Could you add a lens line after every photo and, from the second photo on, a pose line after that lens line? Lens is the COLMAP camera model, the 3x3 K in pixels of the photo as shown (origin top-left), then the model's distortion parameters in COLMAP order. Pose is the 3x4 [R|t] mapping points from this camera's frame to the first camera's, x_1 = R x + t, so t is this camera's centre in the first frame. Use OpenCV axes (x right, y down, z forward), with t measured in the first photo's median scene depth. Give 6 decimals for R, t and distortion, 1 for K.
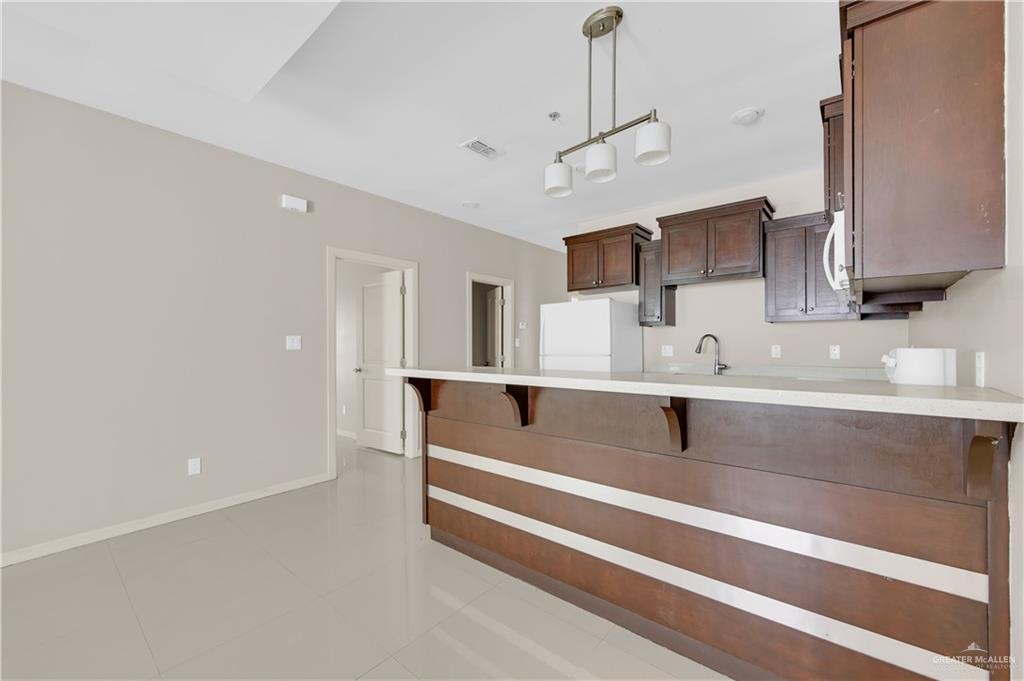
lens RADIAL K [[411.1, 0, 516.4], [0, 411.1, 344.6], [0, 0, 1]] dist [-0.000497, 0.000009]
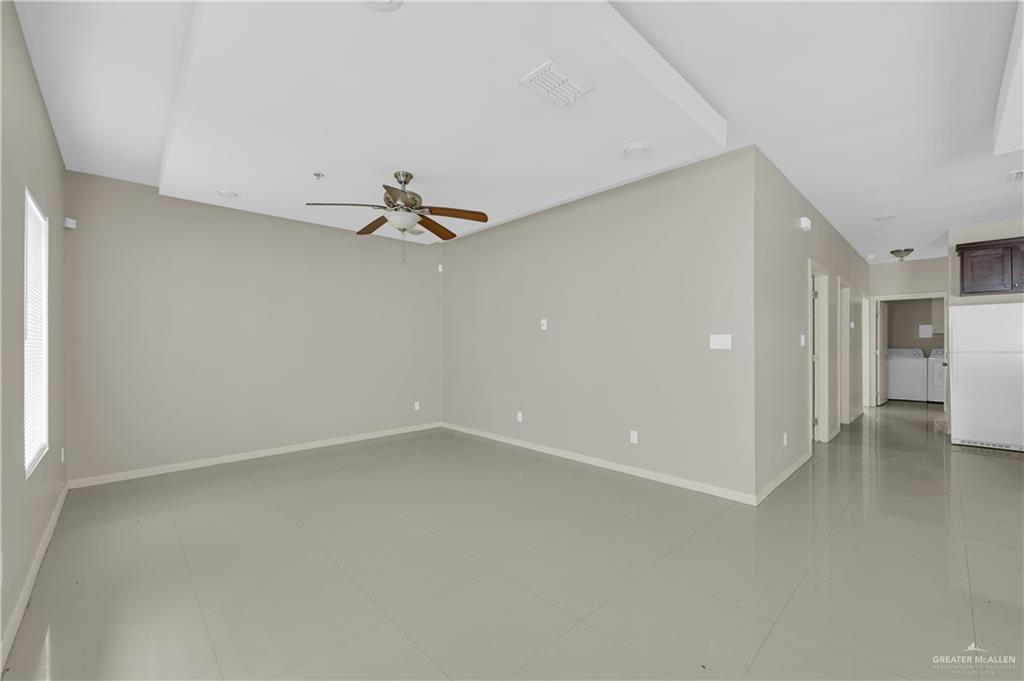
lens RADIAL K [[411.1, 0, 516.4], [0, 411.1, 344.6], [0, 0, 1]] dist [-0.000497, 0.000009]
pose [[0.994281, 0.002996, -0.106757, -1.157770], [-0.002972, 0.999996, 0.000382, 0.009060], [0.106758, -0.000063, 0.994285, -0.256865]]
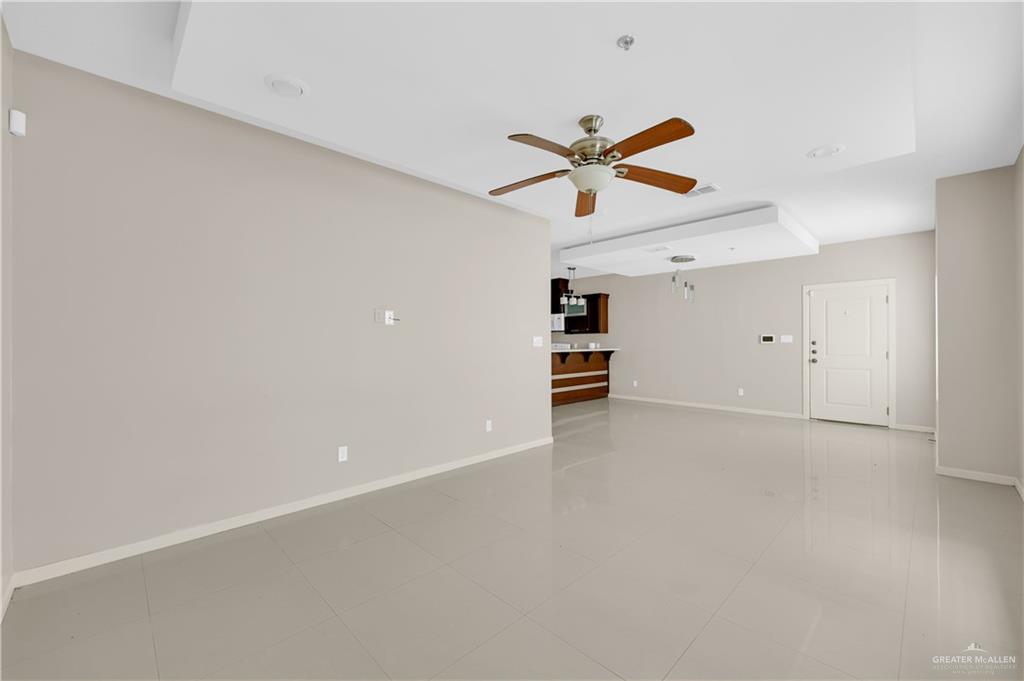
lens RADIAL K [[414.4, 0, 515.1], [0, 414.4, 342.3], [0, 0, 1]] dist [0.000767, -0.000165]
pose [[0.093157, 0.005602, 0.995636, -2.124371], [0.005668, 0.999965, -0.006157, 0.014048], [-0.995635, 0.006216, 0.093122, 0.605853]]
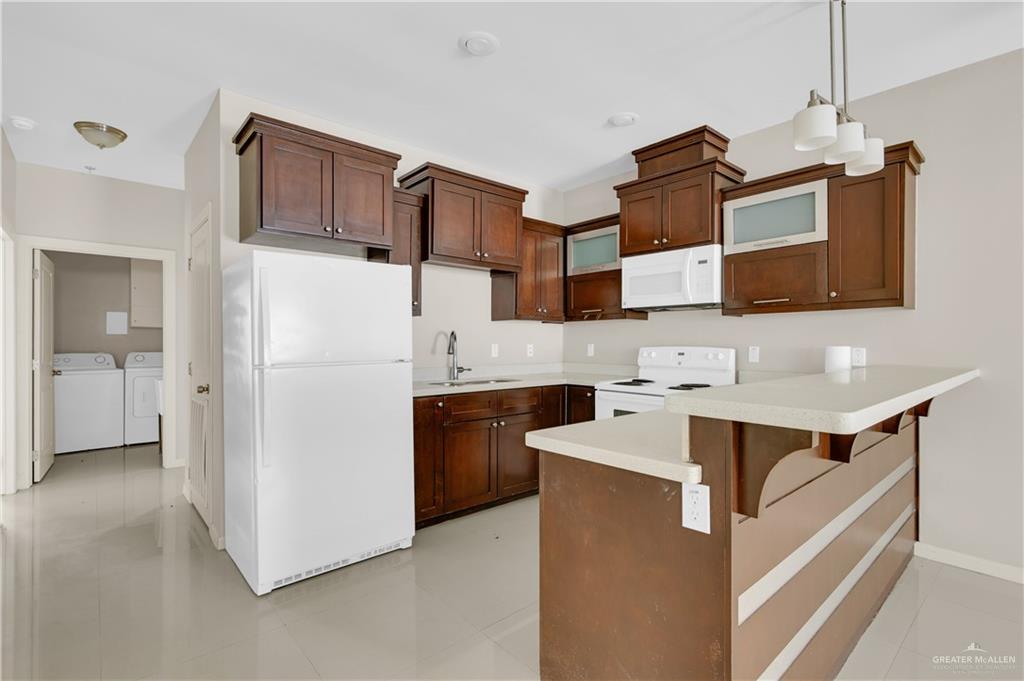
lens RADIAL K [[475.5, 0, 510.7], [0, 475.5, 344.7], [0, 0, 1]] dist [-0.000064, -0.000165]
pose [[0.147058, 0.002415, 0.989125, -0.461801], [0.001425, 0.999995, -0.002654, 0.005368], [-0.989127, 0.001800, 0.147054, 0.791731]]
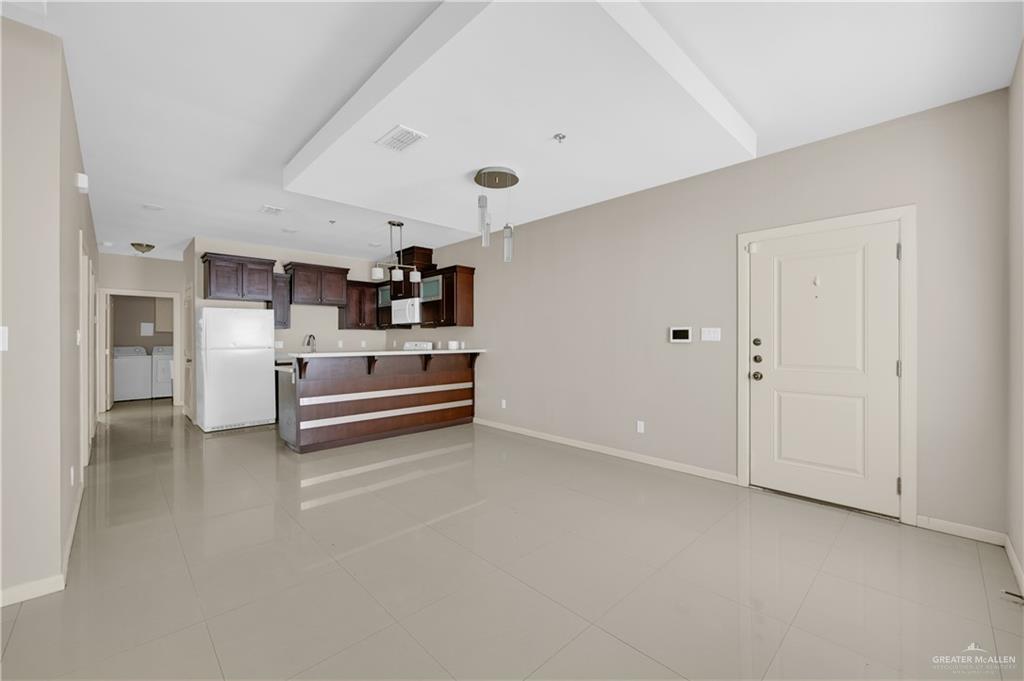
lens RADIAL K [[420.6, 0, 512.0], [0, 420.6, 340.5], [0, 0, 1]] dist [0.002573, 0.000208]
pose [[0.113509, 0.003004, 0.993532, -1.264599], [0.004862, 0.999982, -0.003579, 0.010468], [-0.993525, 0.005237, 0.113493, -0.045124]]
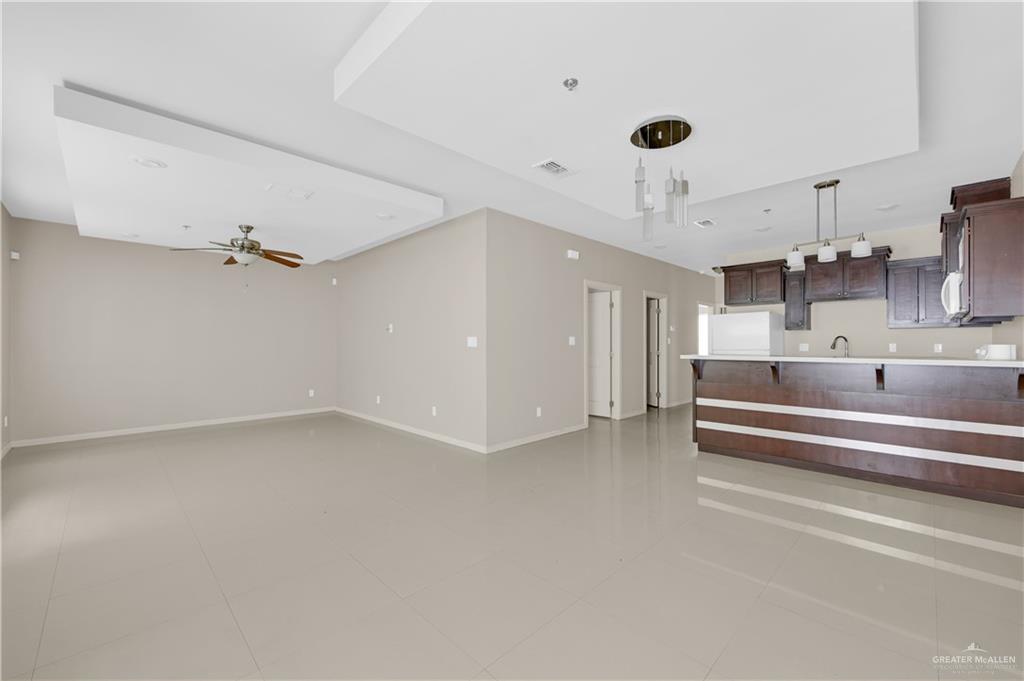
lens RADIAL K [[414.4, 0, 515.1], [0, 414.4, 342.3], [0, 0, 1]] dist [0.000767, -0.000165]
pose [[0.995904, 0.003528, -0.090351, -0.575642], [-0.003804, 0.999989, -0.002887, 0.006596], [0.090340, 0.003219, 0.995906, -0.595508]]
